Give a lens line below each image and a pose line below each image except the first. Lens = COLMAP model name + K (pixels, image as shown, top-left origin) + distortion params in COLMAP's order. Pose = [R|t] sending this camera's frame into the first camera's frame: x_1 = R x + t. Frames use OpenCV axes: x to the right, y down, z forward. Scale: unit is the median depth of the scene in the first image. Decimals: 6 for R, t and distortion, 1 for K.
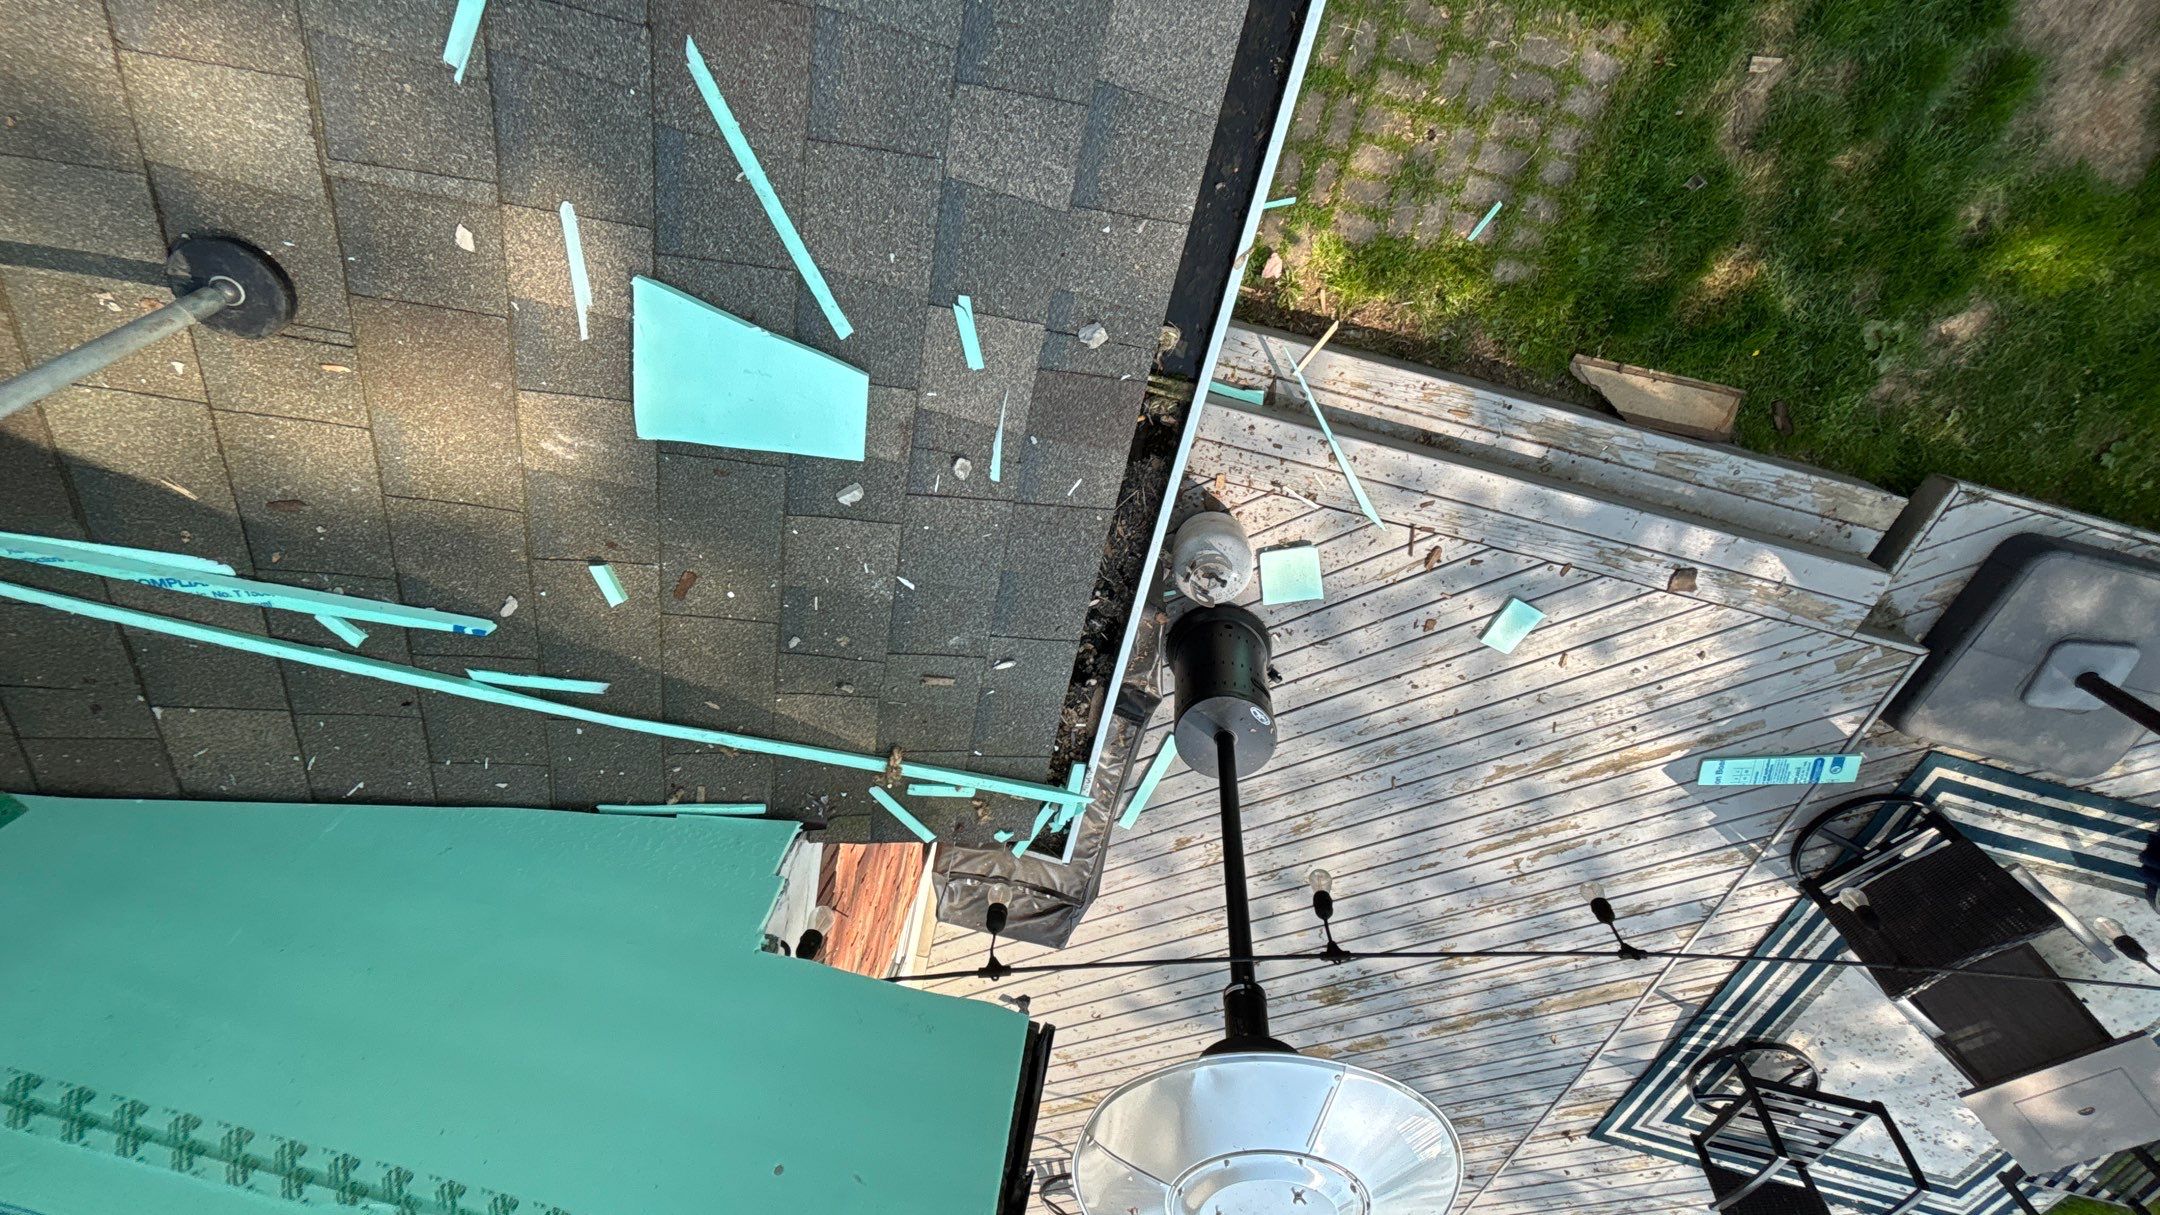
lens RADIAL K [[930.0, 0, 1080.0], [0, 930.0, 607.5], [0, 0, 1]] dist [0.065079, -0.045139]
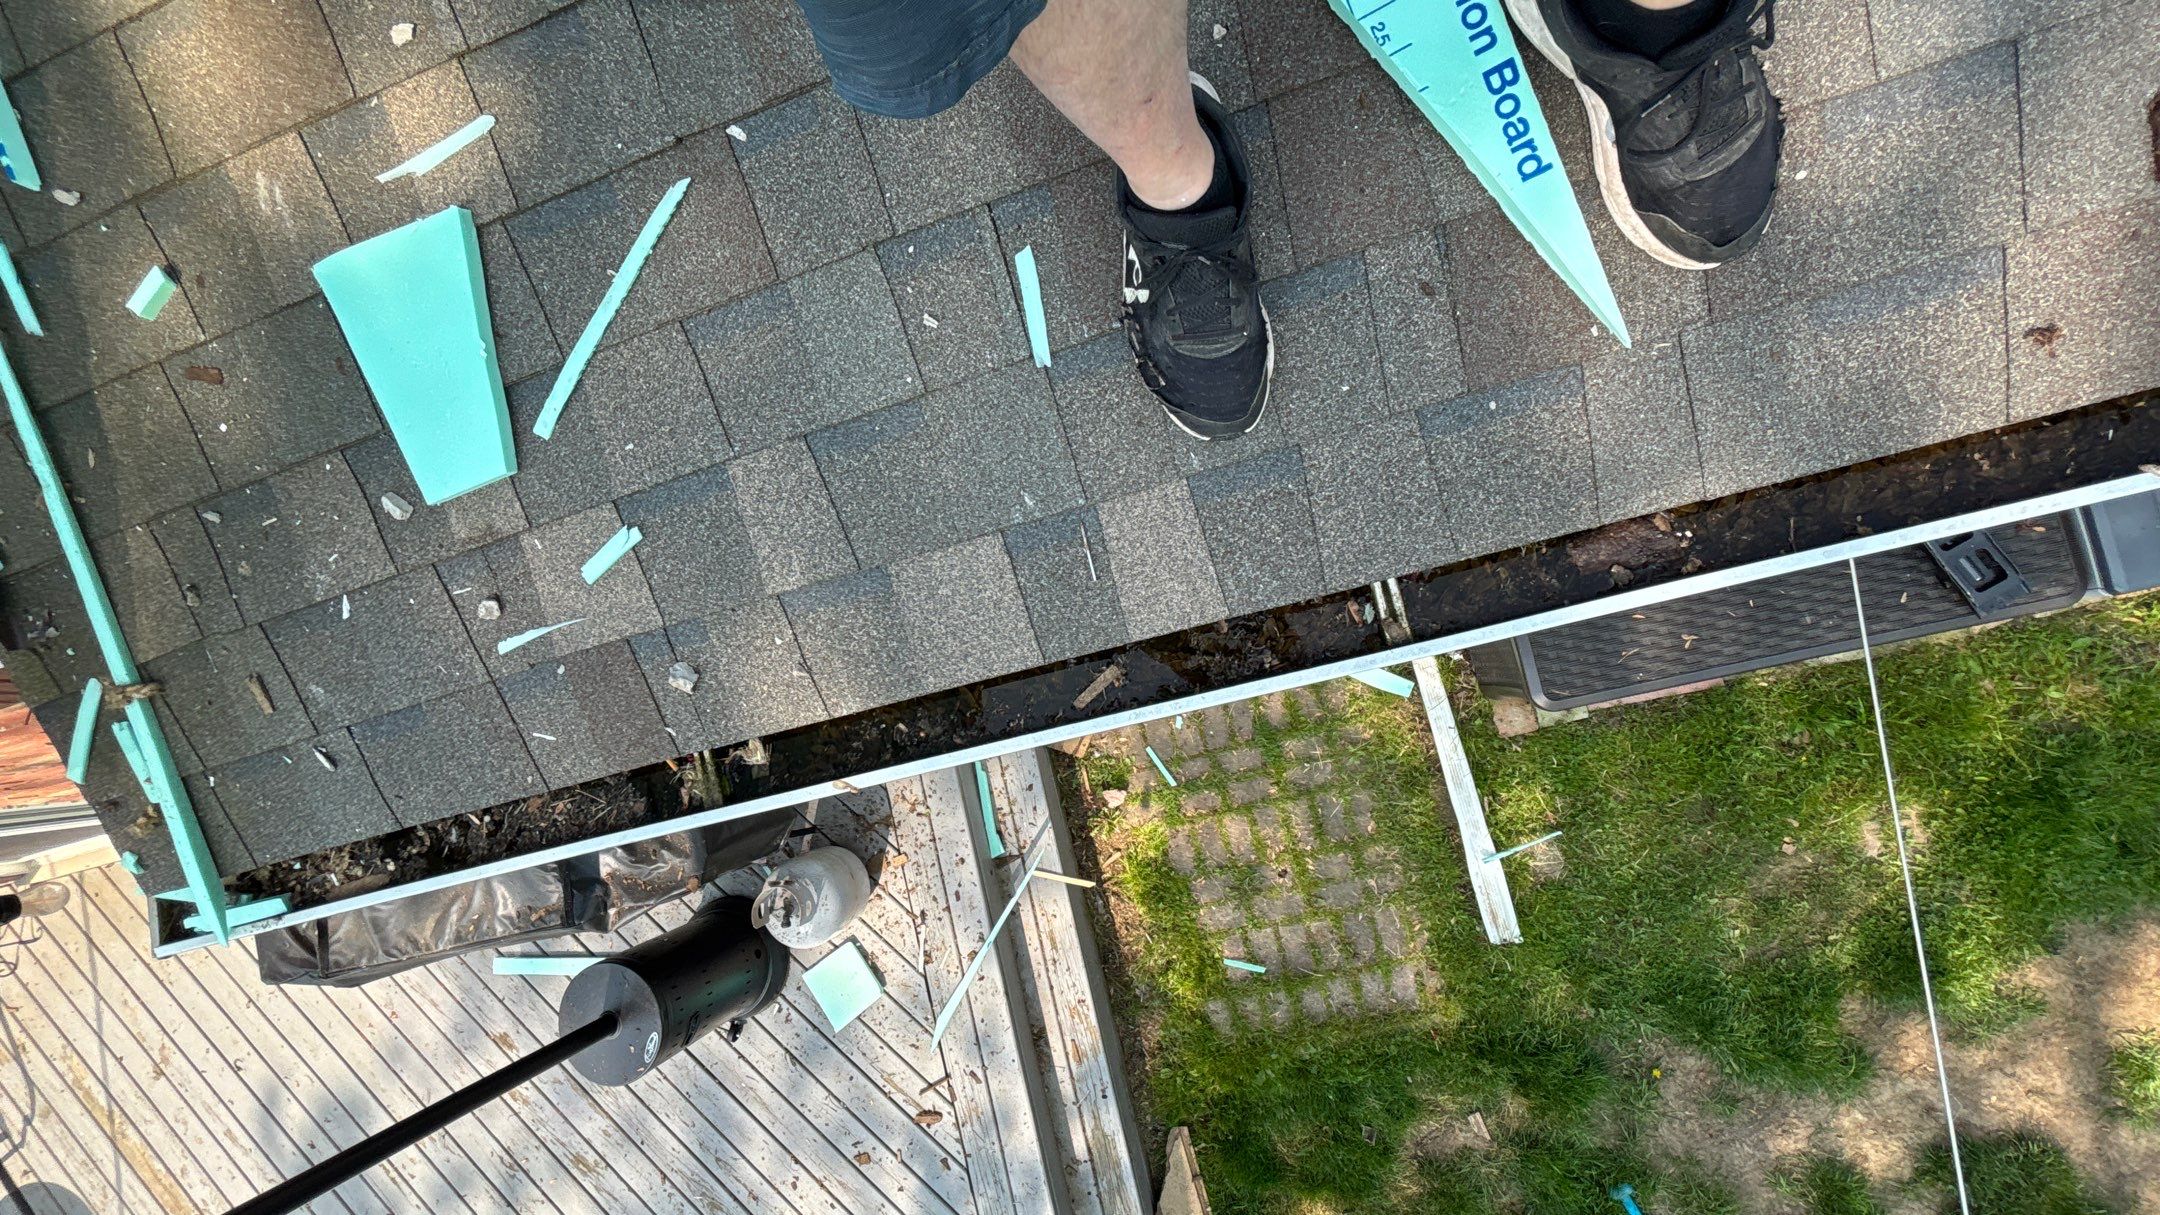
lens RADIAL K [[963.4, 0, 1080.0], [0, 963.4, 607.5], [0, 0, 1]] dist [0.020317, -0.000272]
pose [[0.457016, 0.888692, -0.036927, 0.048091], [-0.852373, 0.425720, -0.303681, -0.107919], [-0.254158, 0.170262, 0.952058, 0.004452]]
